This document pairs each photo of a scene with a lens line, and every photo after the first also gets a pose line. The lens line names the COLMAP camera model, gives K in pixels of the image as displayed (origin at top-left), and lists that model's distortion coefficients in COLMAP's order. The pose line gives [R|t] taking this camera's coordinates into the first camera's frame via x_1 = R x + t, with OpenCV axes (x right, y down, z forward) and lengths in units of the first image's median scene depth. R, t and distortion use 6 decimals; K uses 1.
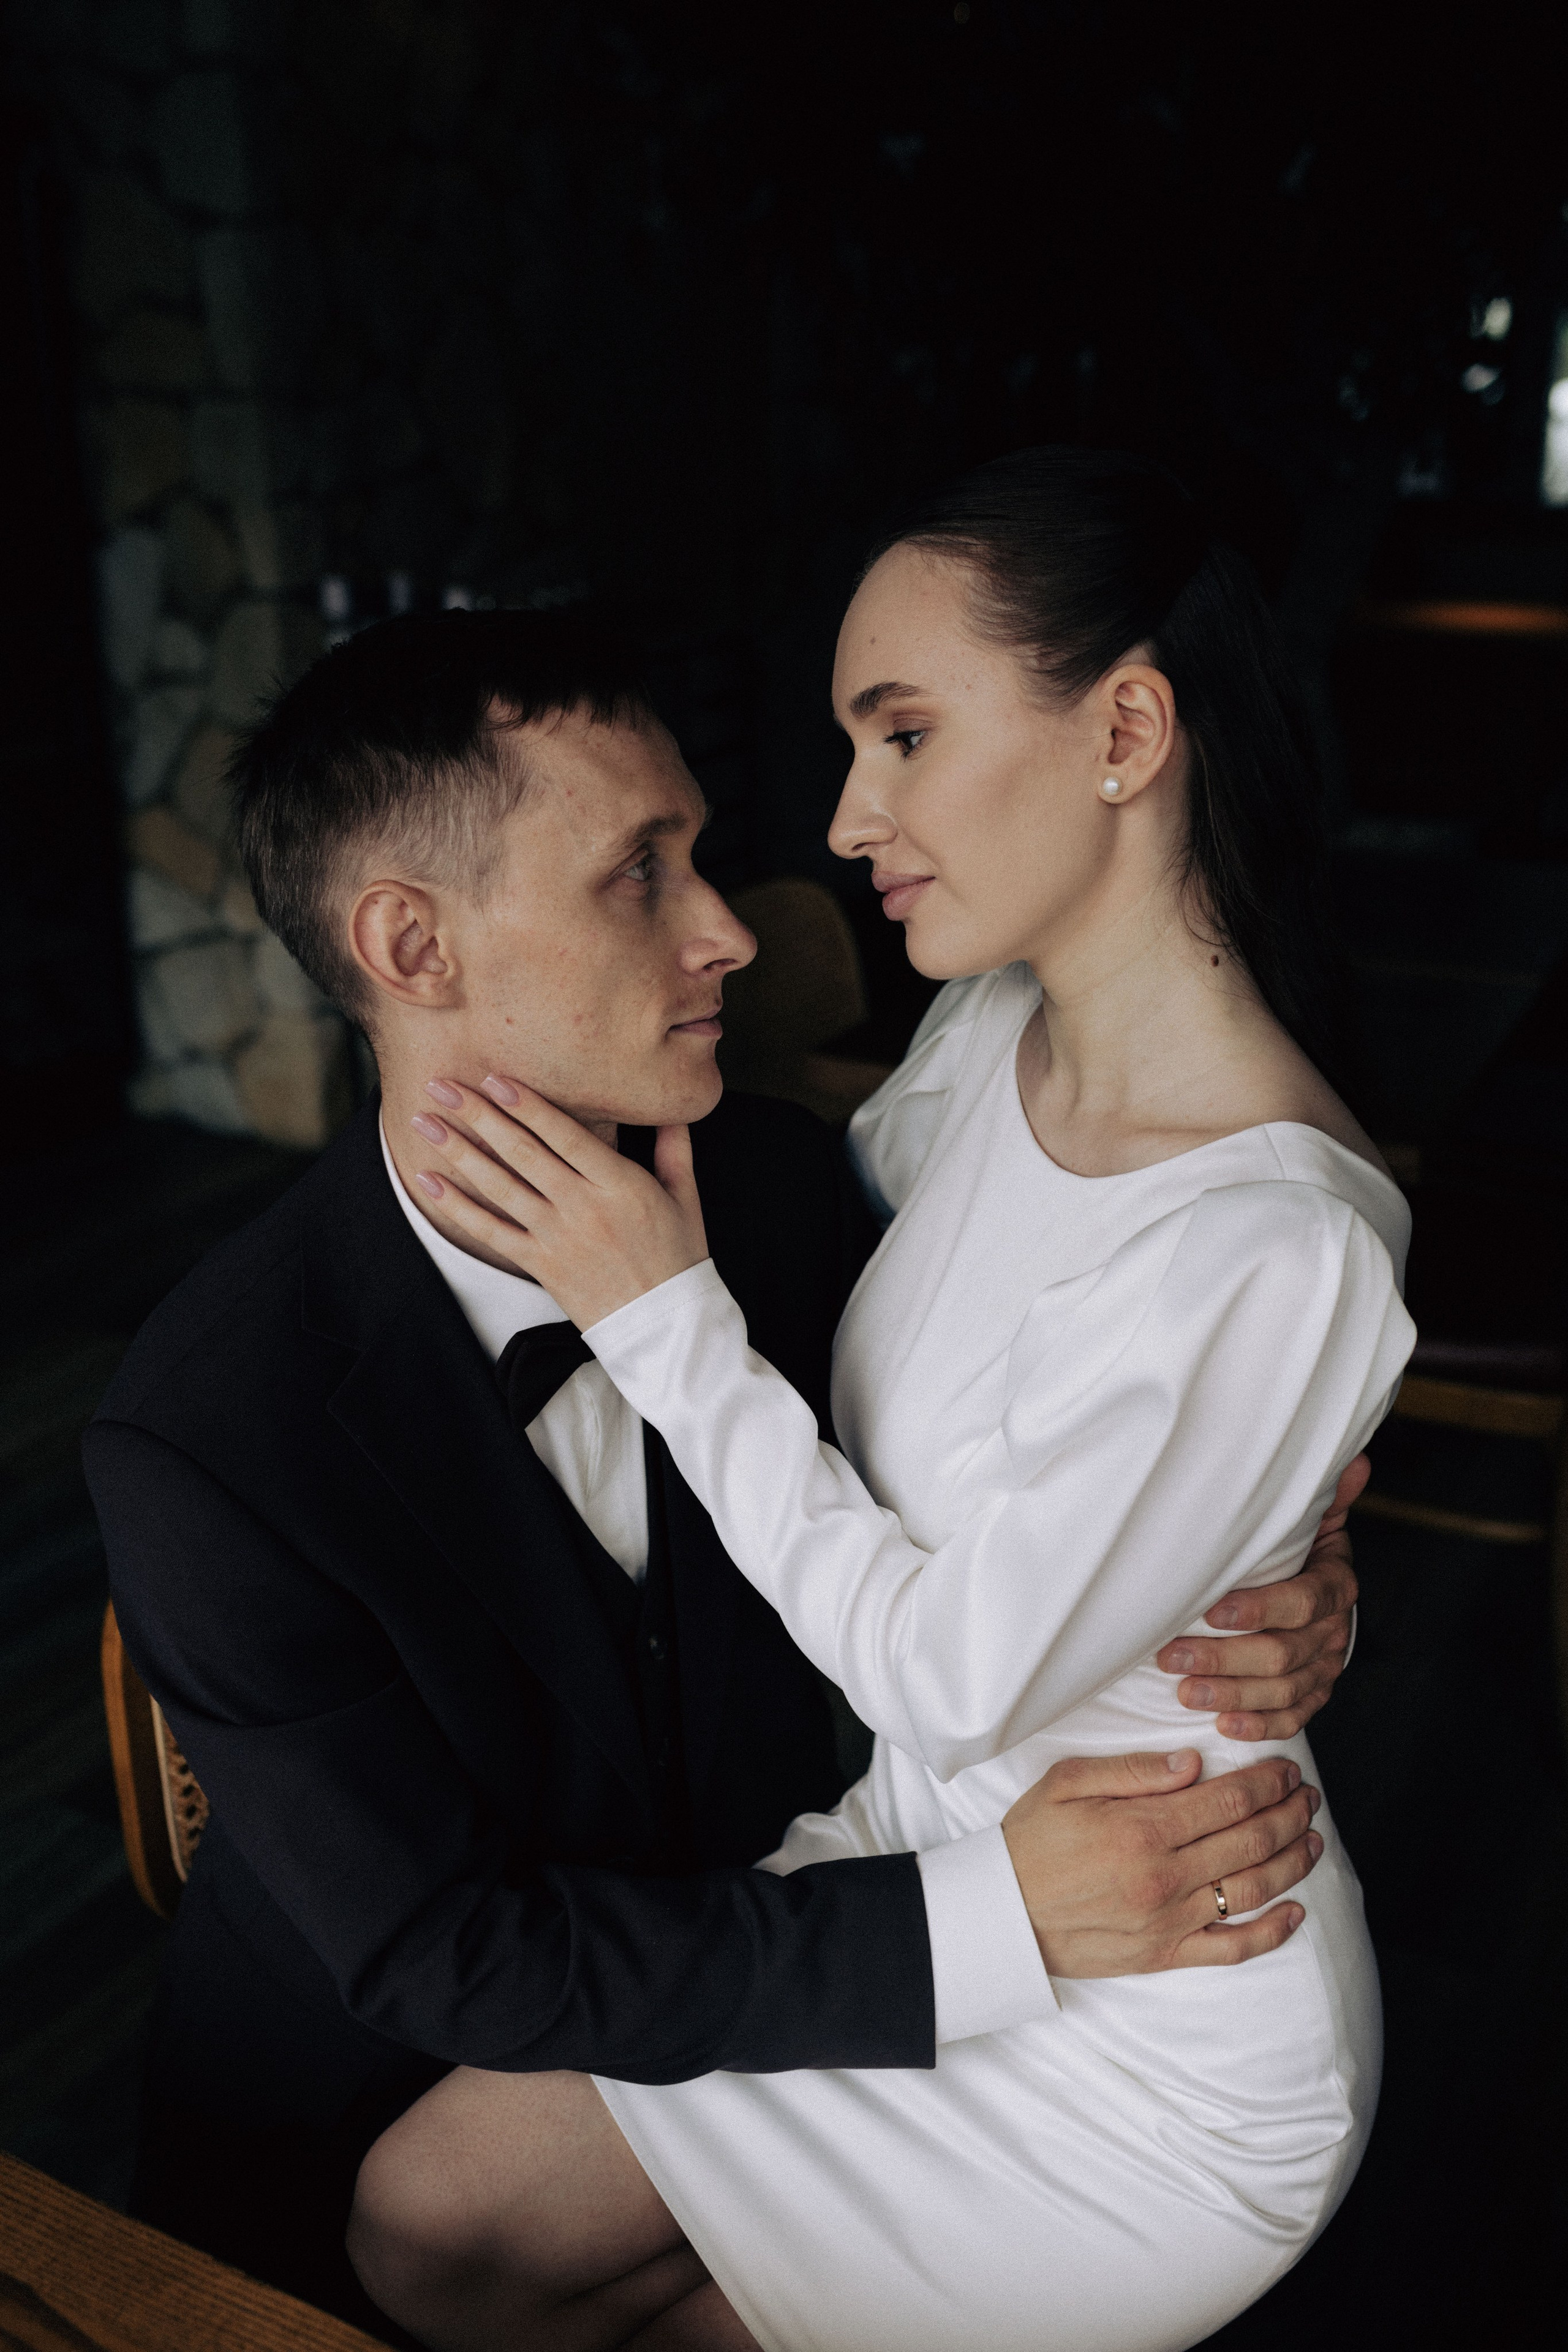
lens RADIAL K [[2328.6, 0, 784.0], [0, 2328.6, 1176.0], [0, 0, 1]] dist [-0.051867, 0.018032]
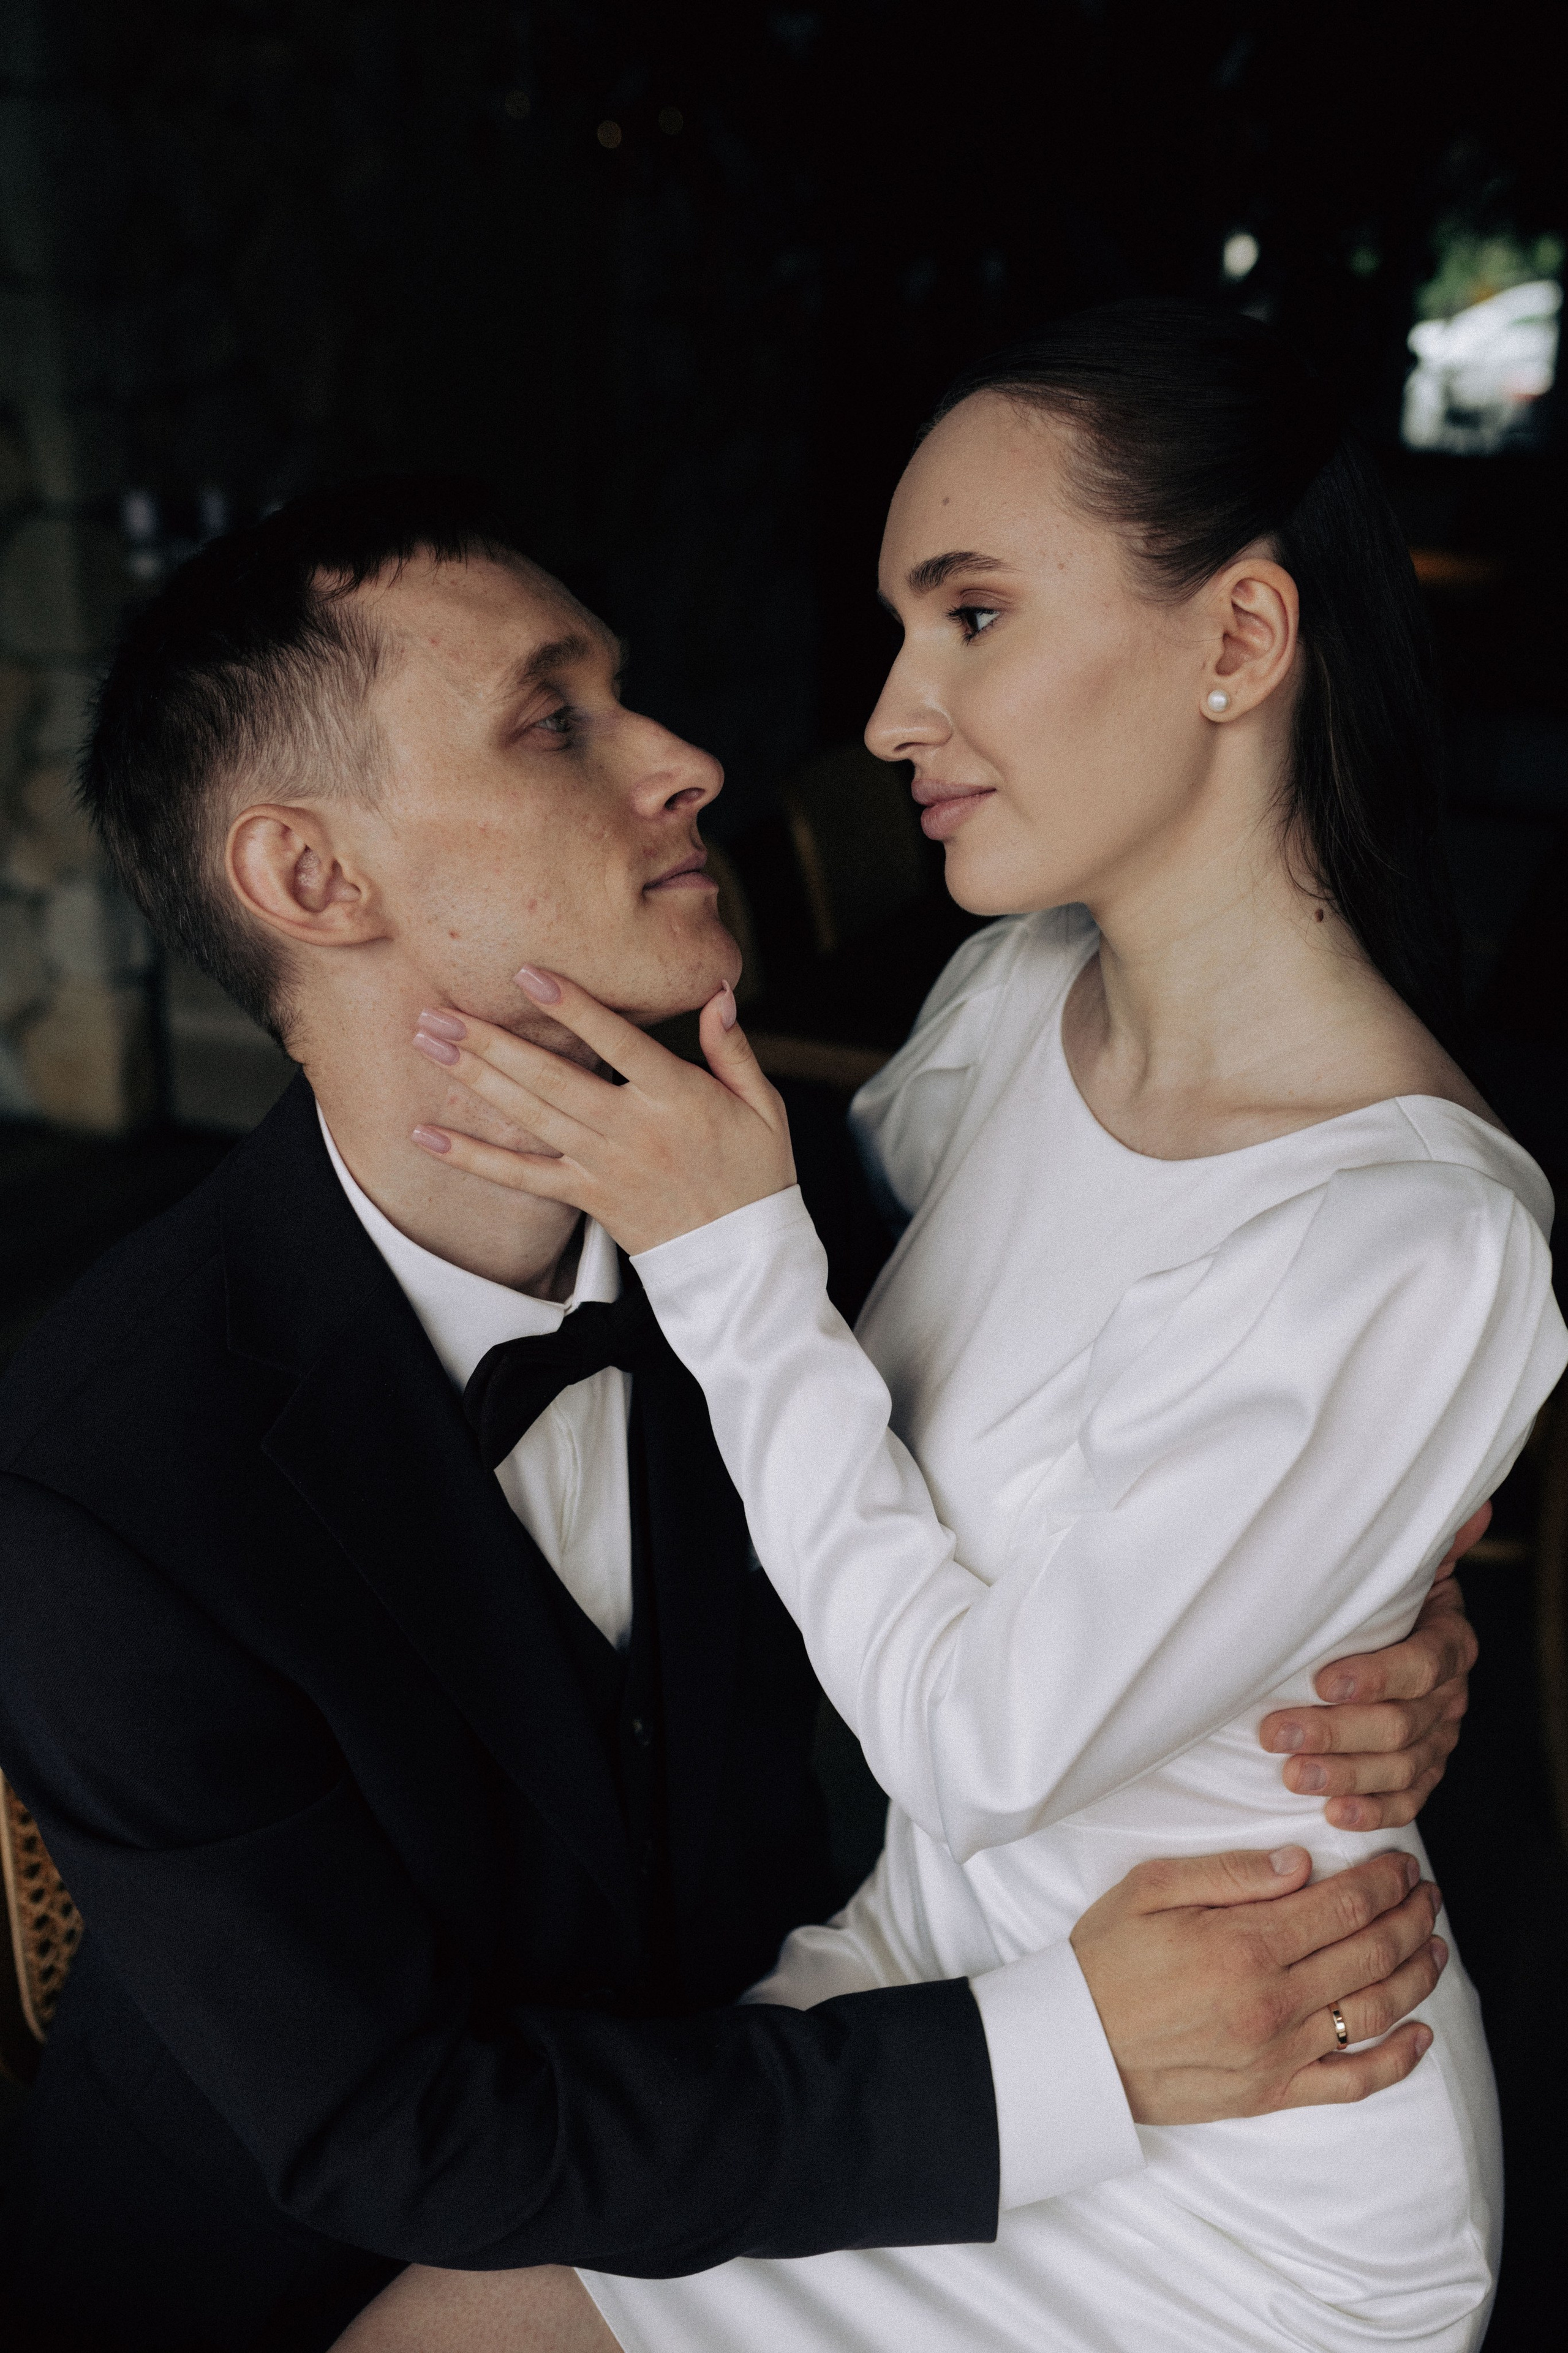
lens RADIAL K [[2329.4, 0, 784.0], [0, 2329.4, 1176.5], [0, 0, 1]] dist [-0.051867, 0.018032]
pose [[0.990662, 0.012466, 0.135771, -0.126874], [-0.010992, 0.999872, -0.011601, 0.016330], [-0.135898, 0.010000, 0.990672, 0.191347]]
